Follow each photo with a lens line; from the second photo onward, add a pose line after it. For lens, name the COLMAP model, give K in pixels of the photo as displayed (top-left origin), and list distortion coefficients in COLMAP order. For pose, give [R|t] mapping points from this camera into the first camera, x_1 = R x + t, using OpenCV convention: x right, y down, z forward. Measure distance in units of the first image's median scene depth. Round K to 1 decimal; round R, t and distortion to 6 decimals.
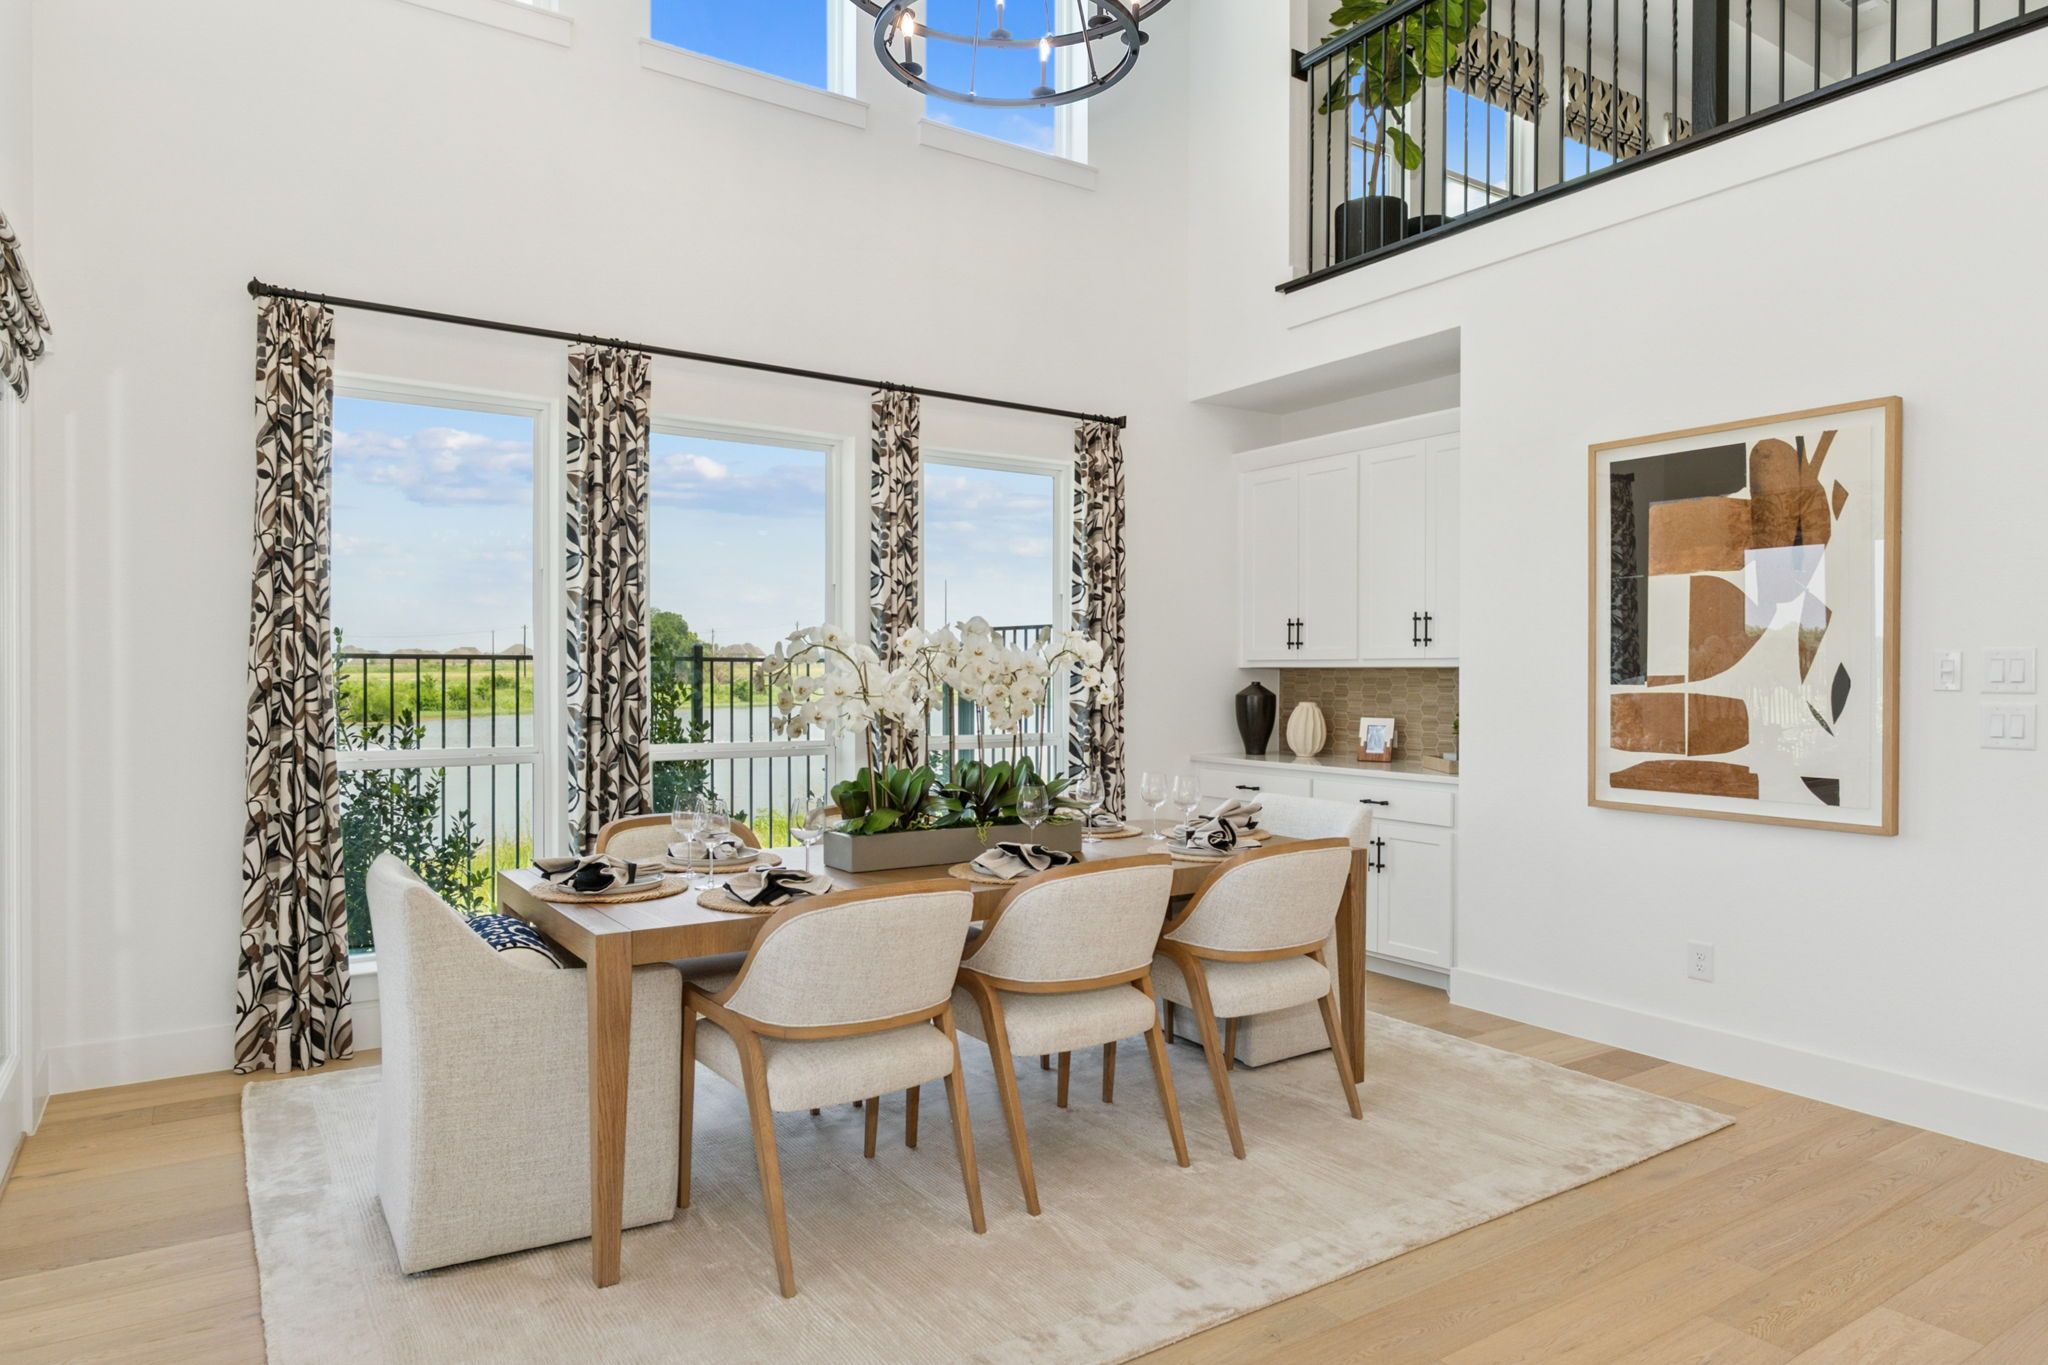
lens RADIAL K [[1266.1, 0, 1024.0], [0, 1266.1, 682.5], [0, 0, 1]] dist [-0.004721, 0.001262]
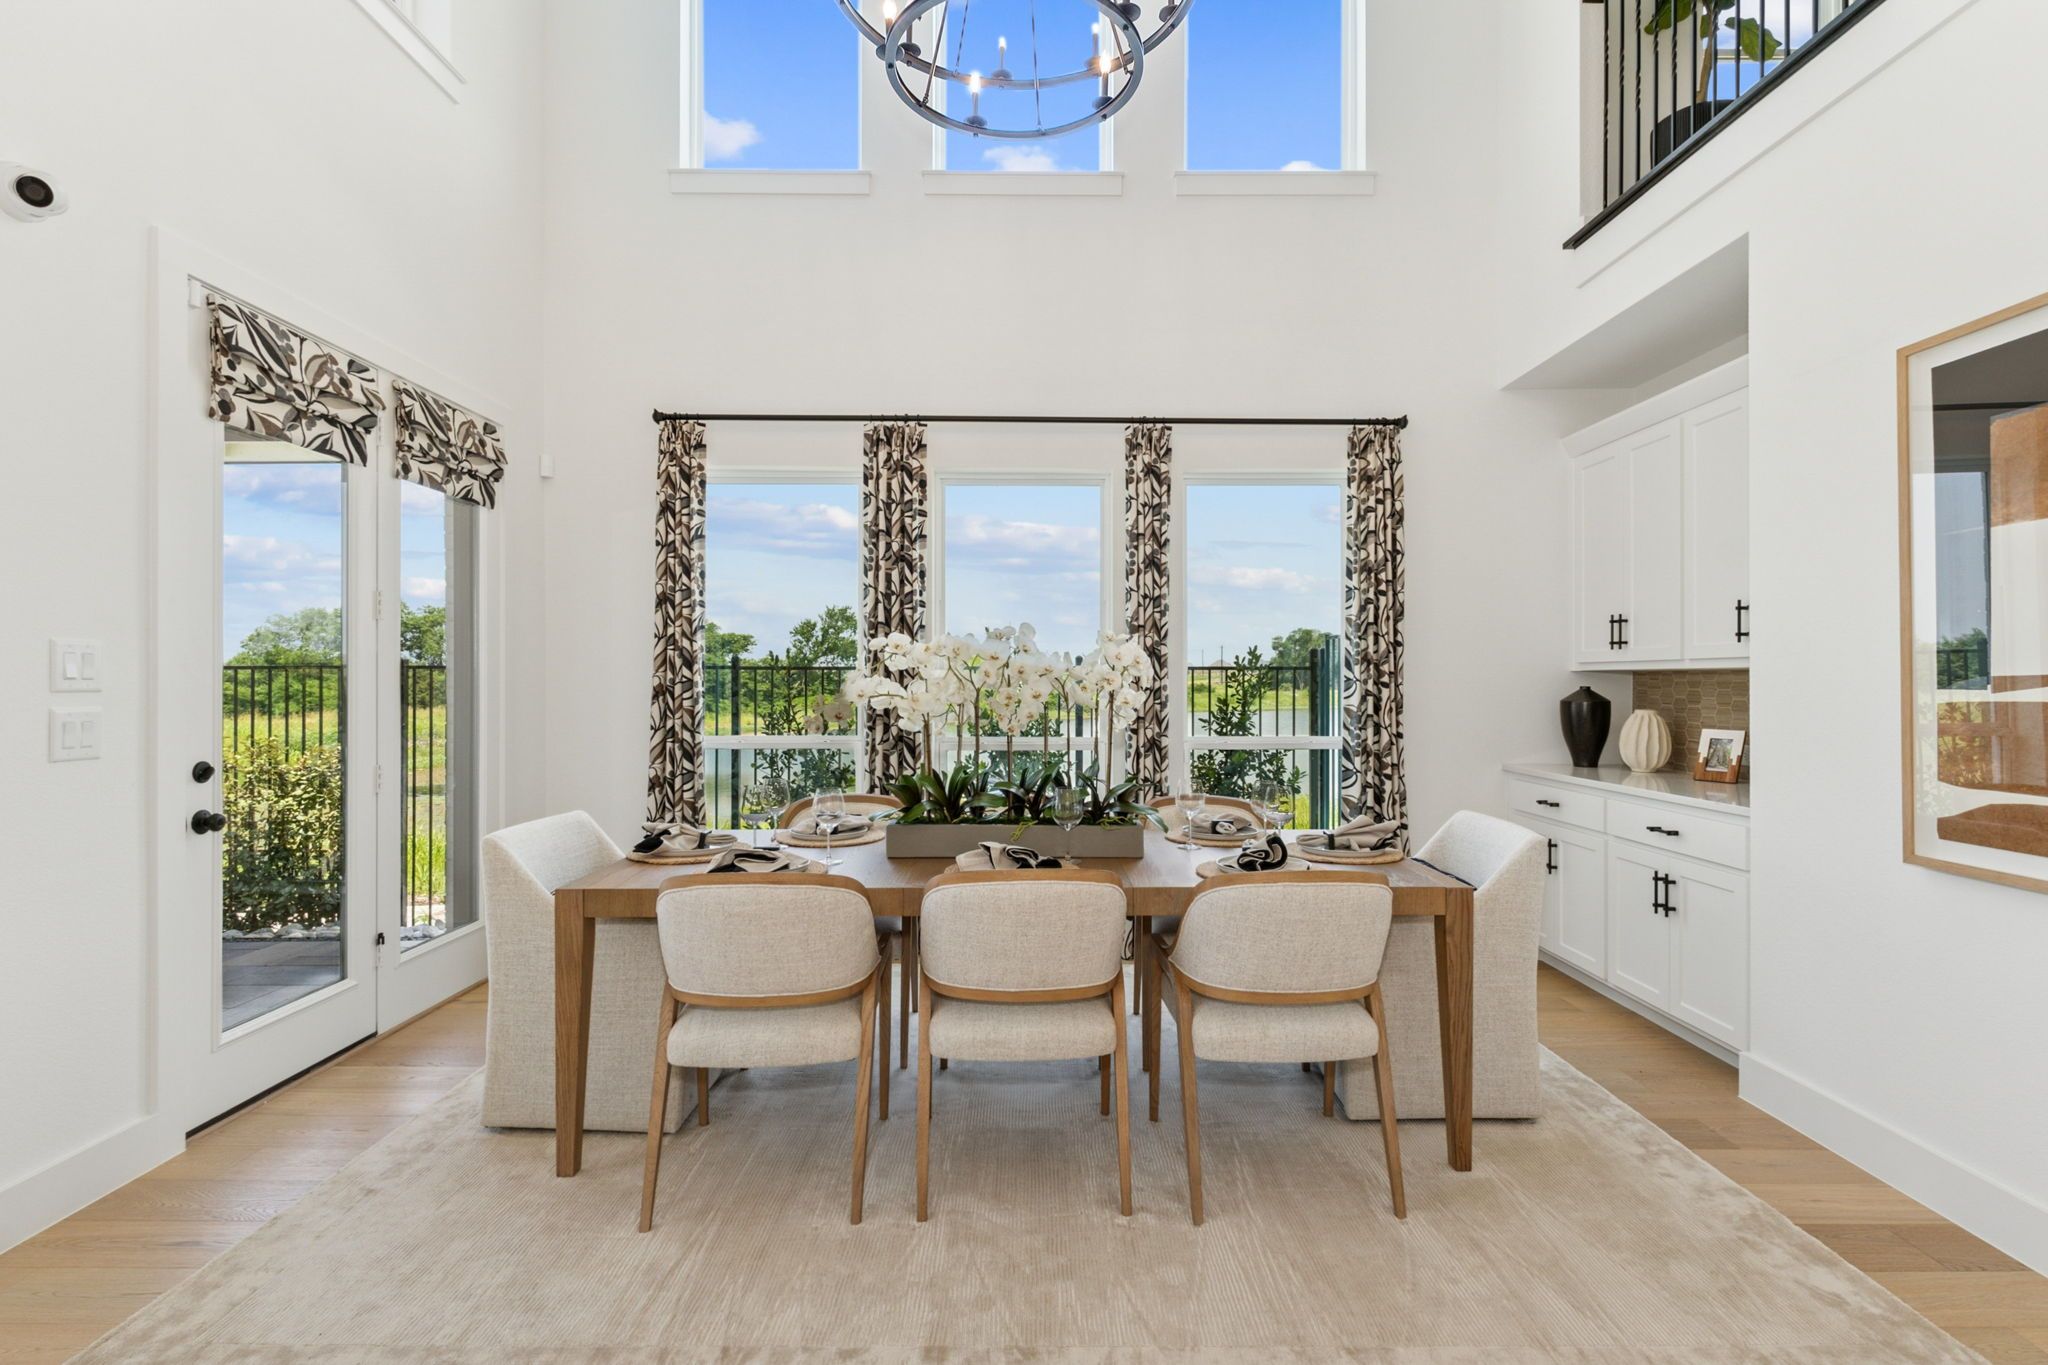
lens RADIAL K [[988.2, 0, 1029.5], [0, 988.2, 676.4], [0, 0, 1]] dist [-0.000108, 0.000176]
pose [[0.827912, -0.005794, -0.560828, 0.316233], [-0.001177, 0.999926, -0.012068, 0.001459], [0.560857, 0.010651, 0.827844, 0.244422]]
